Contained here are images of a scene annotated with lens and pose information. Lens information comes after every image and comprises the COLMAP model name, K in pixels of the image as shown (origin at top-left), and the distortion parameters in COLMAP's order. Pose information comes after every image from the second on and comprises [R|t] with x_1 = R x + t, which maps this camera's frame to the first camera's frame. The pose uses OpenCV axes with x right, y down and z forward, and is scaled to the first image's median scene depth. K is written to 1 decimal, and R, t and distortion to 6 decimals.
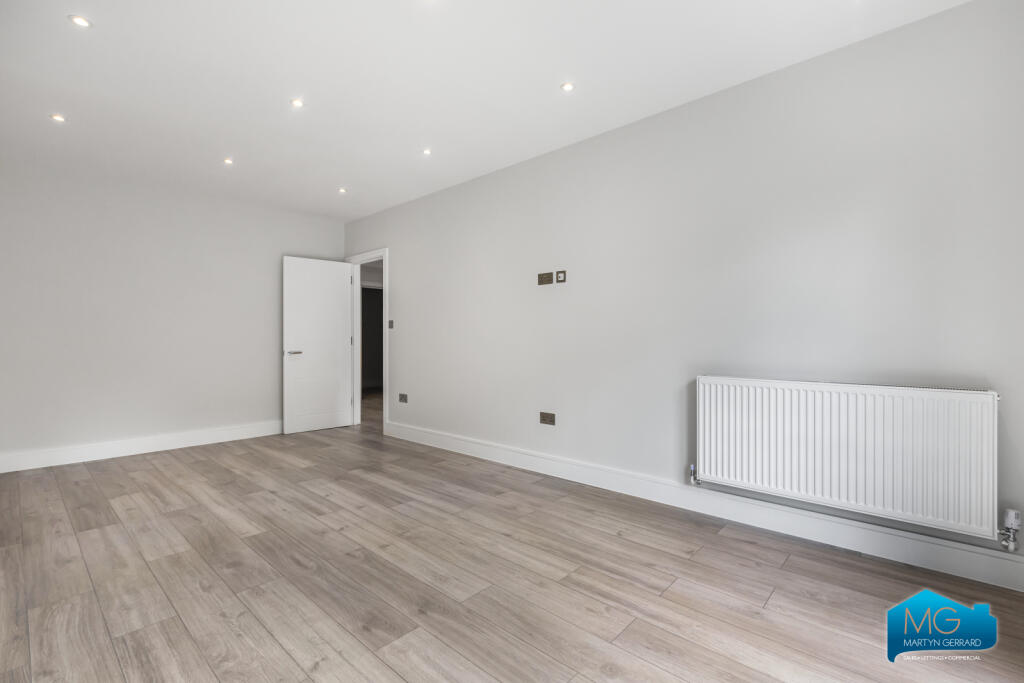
lens RADIAL K [[456.7, 0, 510.5], [0, 456.7, 341.4], [0, 0, 1]] dist [0.000062, -0.000269]
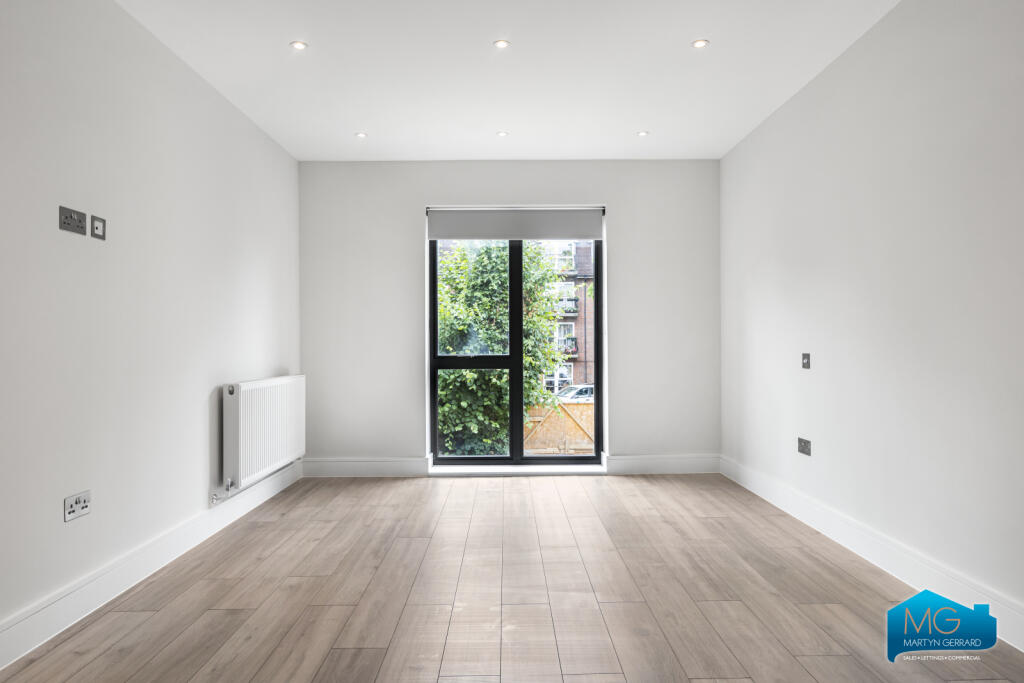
lens RADIAL K [[645.6, 0, 507.1], [0, 645.6, 344.7], [0, 0, 1]] dist [0.007036, -0.002424]
pose [[-0.675891, 0.007780, 0.736961, -0.984052], [0.008618, 0.999959, -0.002653, 0.001217], [-0.736951, 0.004558, -0.675930, 1.484242]]
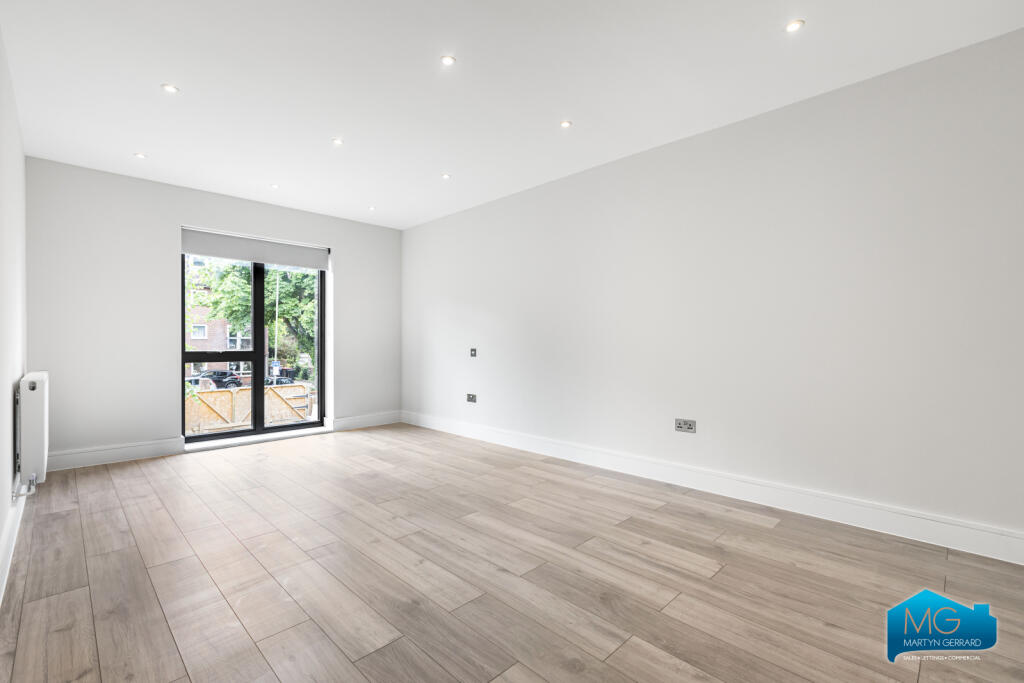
lens RADIAL K [[456.7, 0, 511.2], [0, 456.7, 342.1], [0, 0, 1]] dist [0.000062, -0.000269]
pose [[-0.998689, 0.001903, 0.051153, -0.649265], [0.001787, 0.999996, -0.002325, 0.000103], [-0.051157, -0.002230, -0.998688, 1.910174]]
